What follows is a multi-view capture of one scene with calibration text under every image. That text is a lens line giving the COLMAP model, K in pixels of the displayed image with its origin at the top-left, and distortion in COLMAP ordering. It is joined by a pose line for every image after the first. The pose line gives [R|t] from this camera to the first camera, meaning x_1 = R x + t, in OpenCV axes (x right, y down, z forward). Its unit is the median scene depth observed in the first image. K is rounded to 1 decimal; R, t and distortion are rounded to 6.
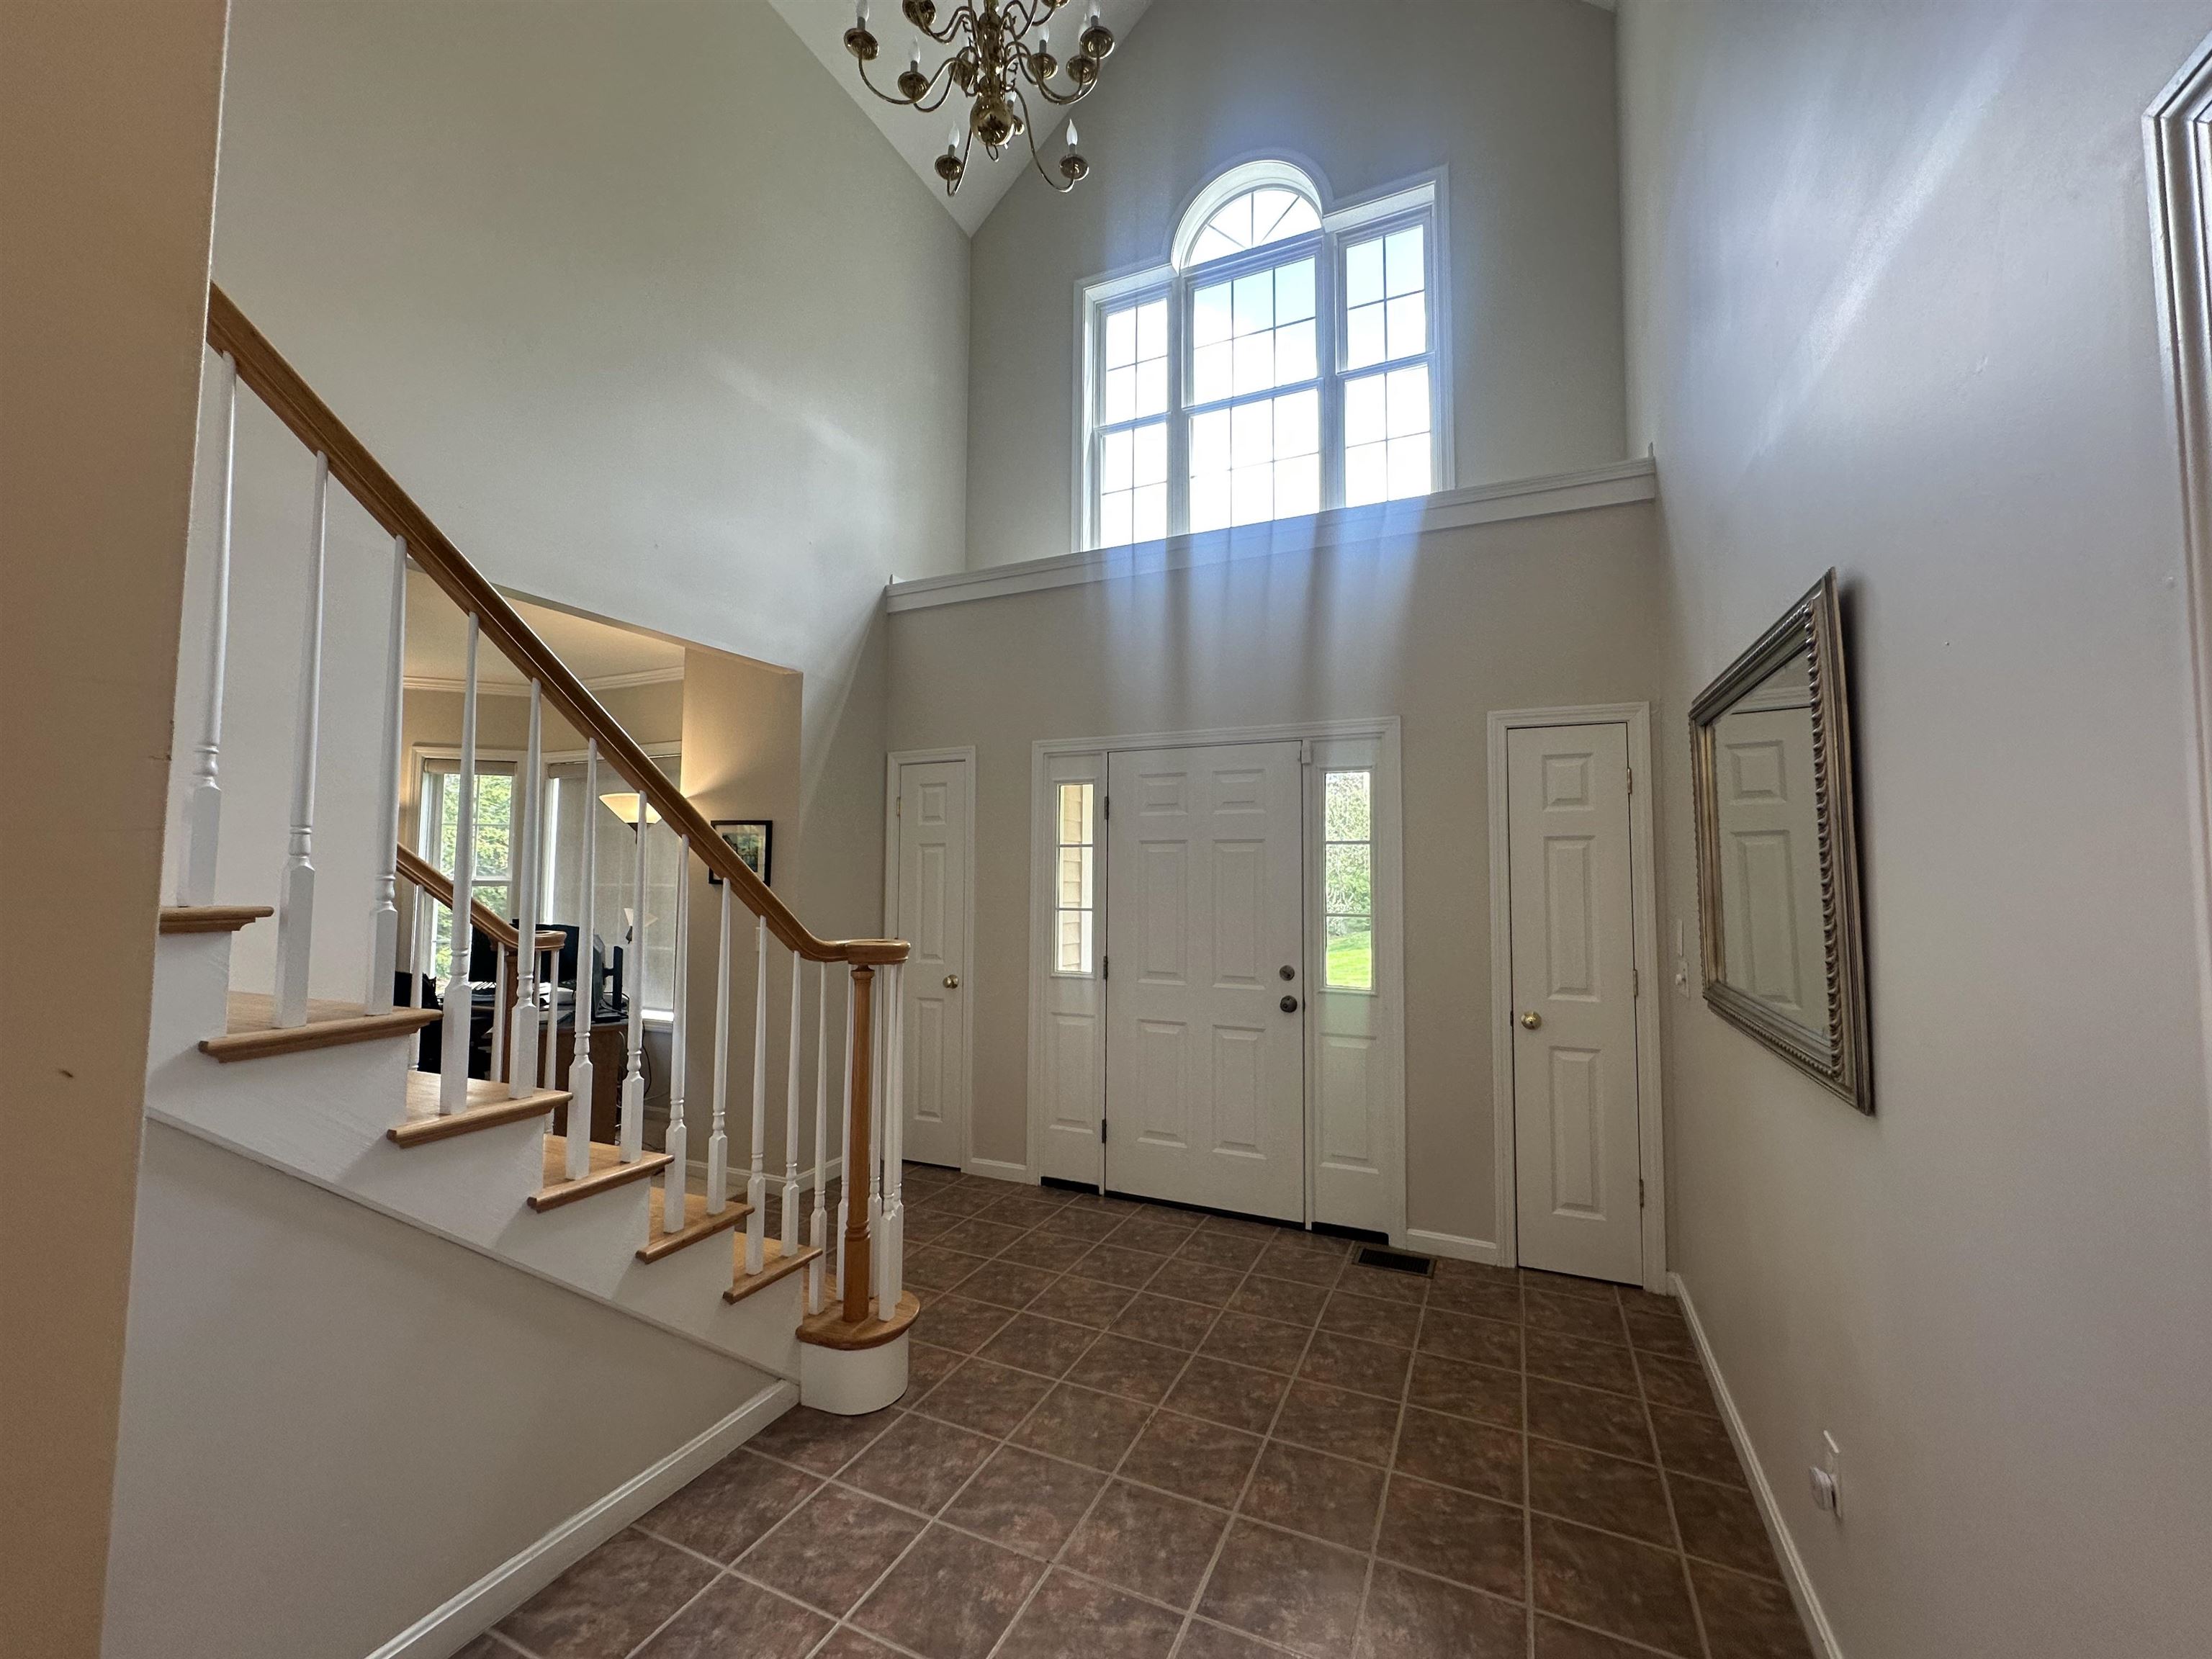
lens RADIAL K [[884.0, 0, 1100.6], [0, 884.0, 827.6], [0, 0, 1]] dist [-0.005299, 0.001576]
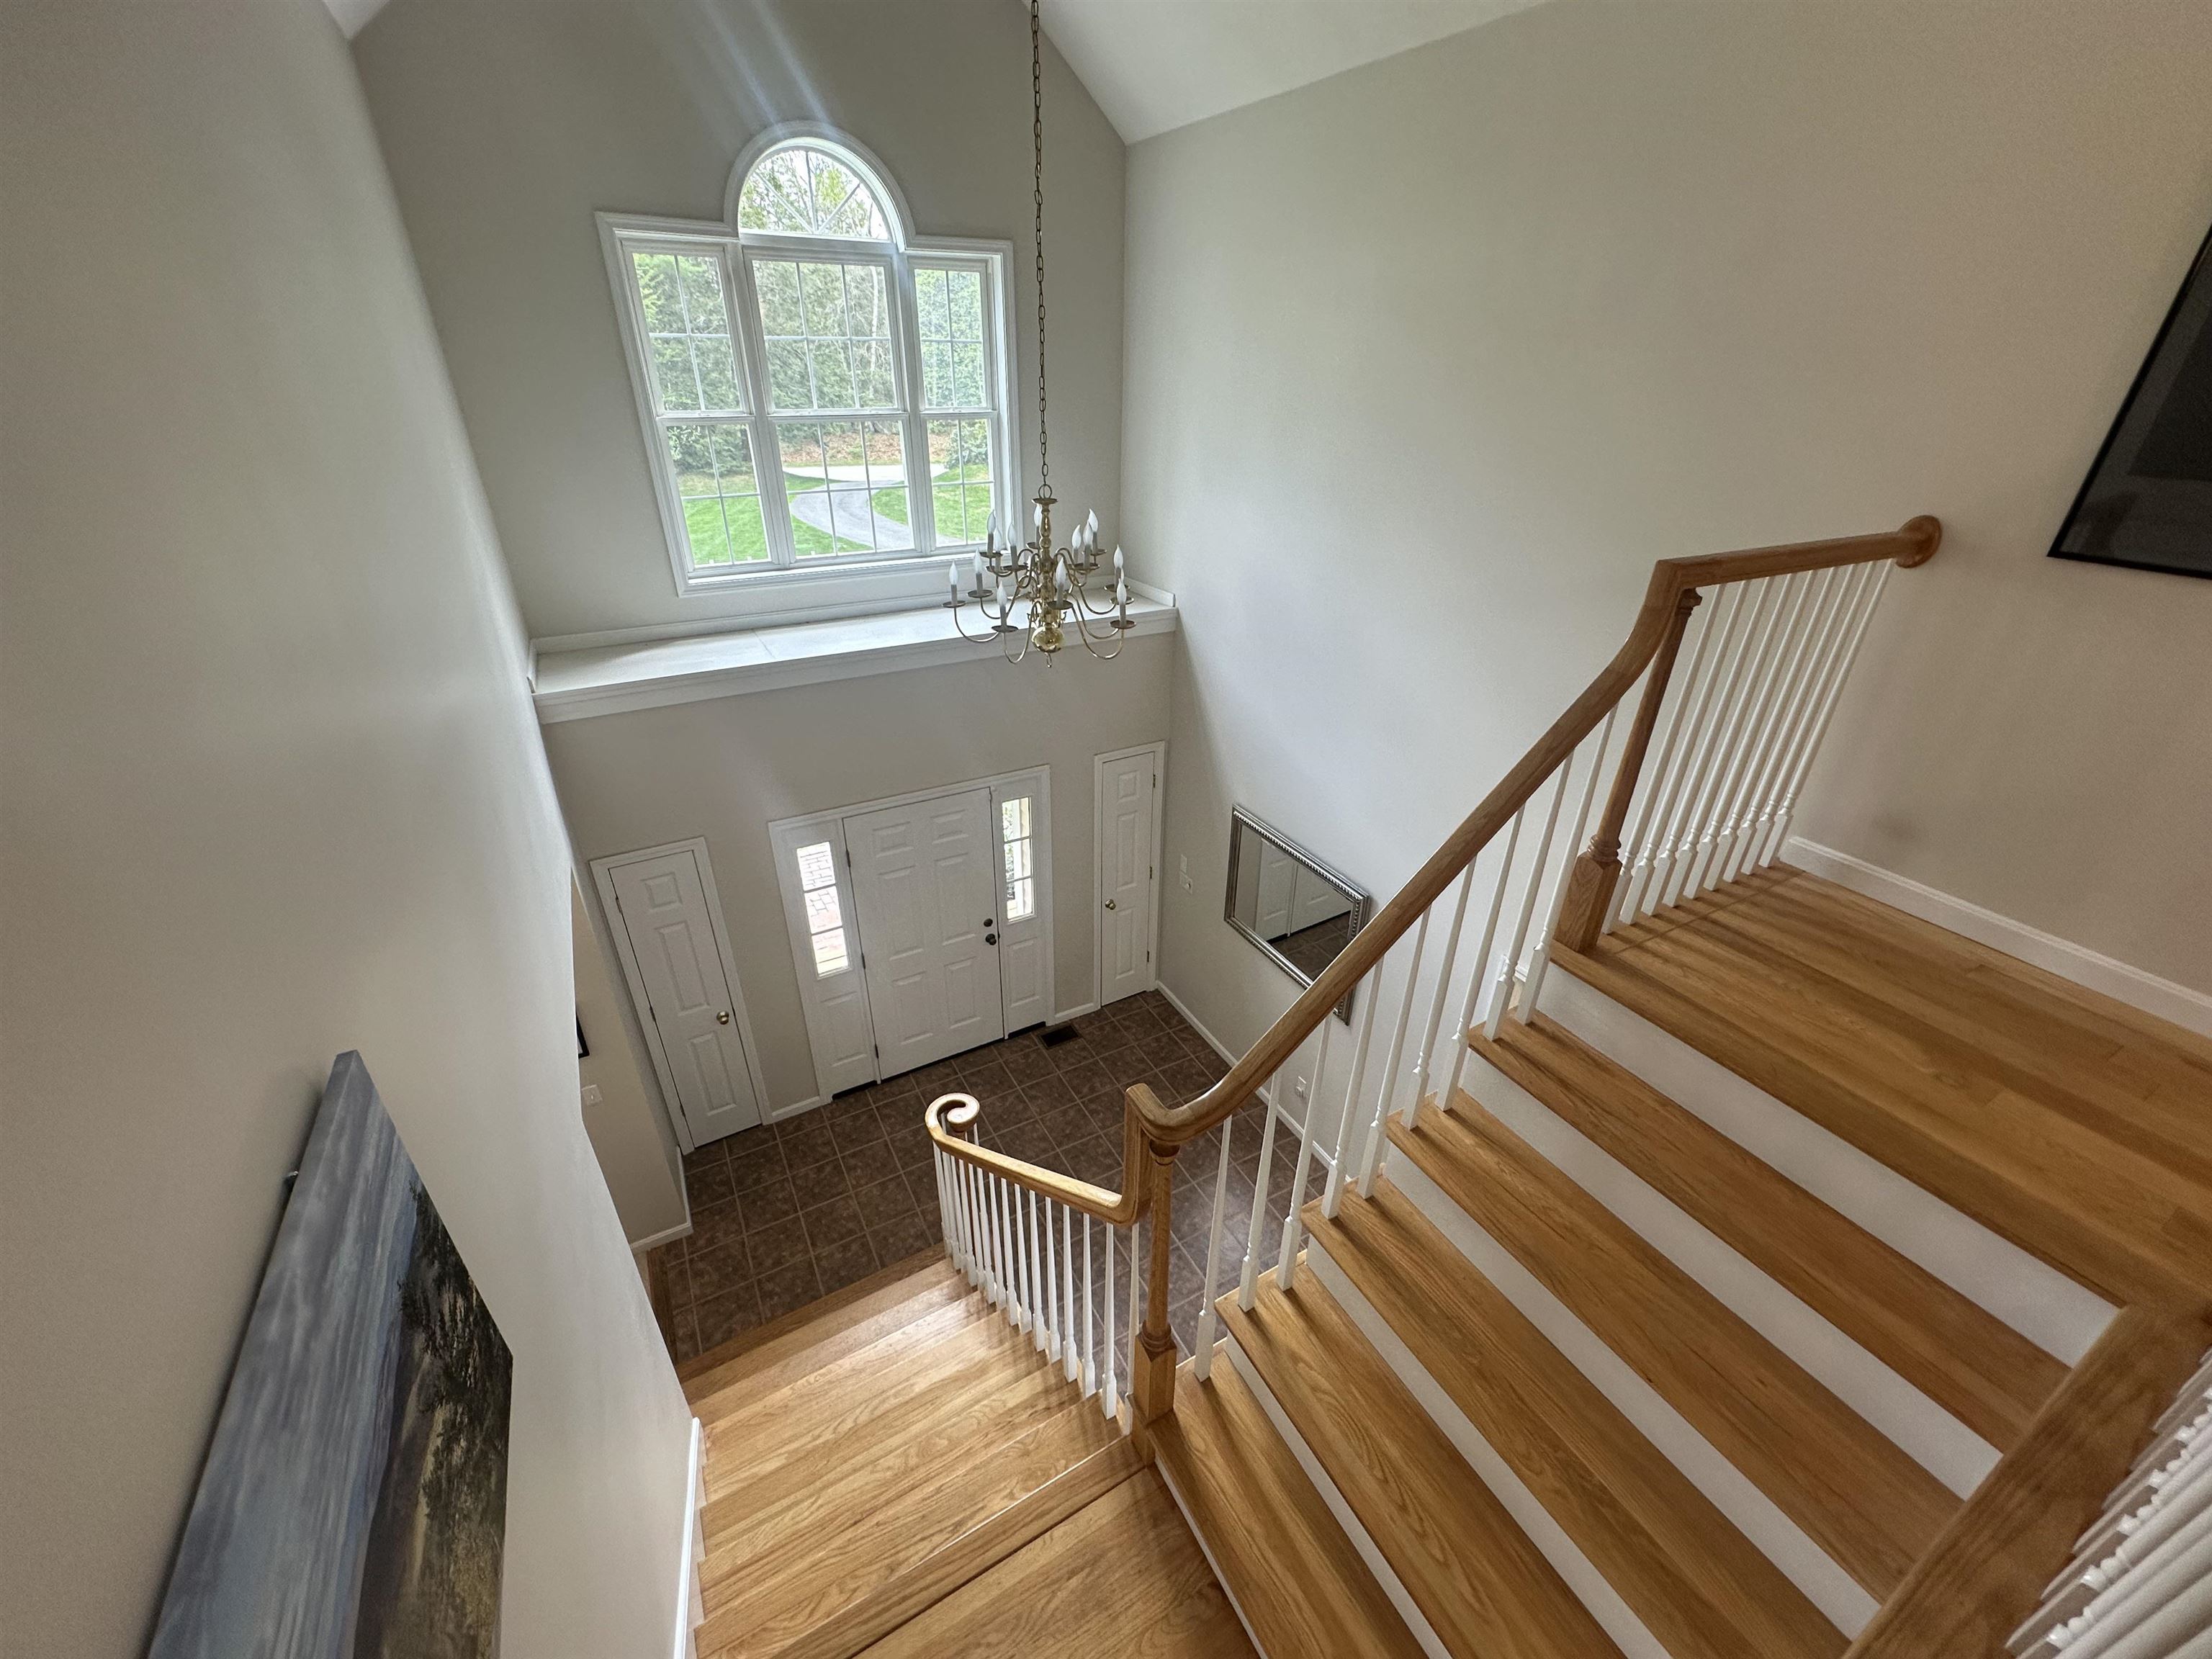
lens RADIAL K [[884.0, 0, 1110.6], [0, 884.0, 828.7], [0, 0, 1]] dist [-0.005299, 0.001576]
pose [[0.587619, -0.382746, 0.712888, -0.650815], [-0.057981, 0.858864, 0.508911, -0.717649], [-0.807058, -0.340380, 0.482493, 0.102869]]
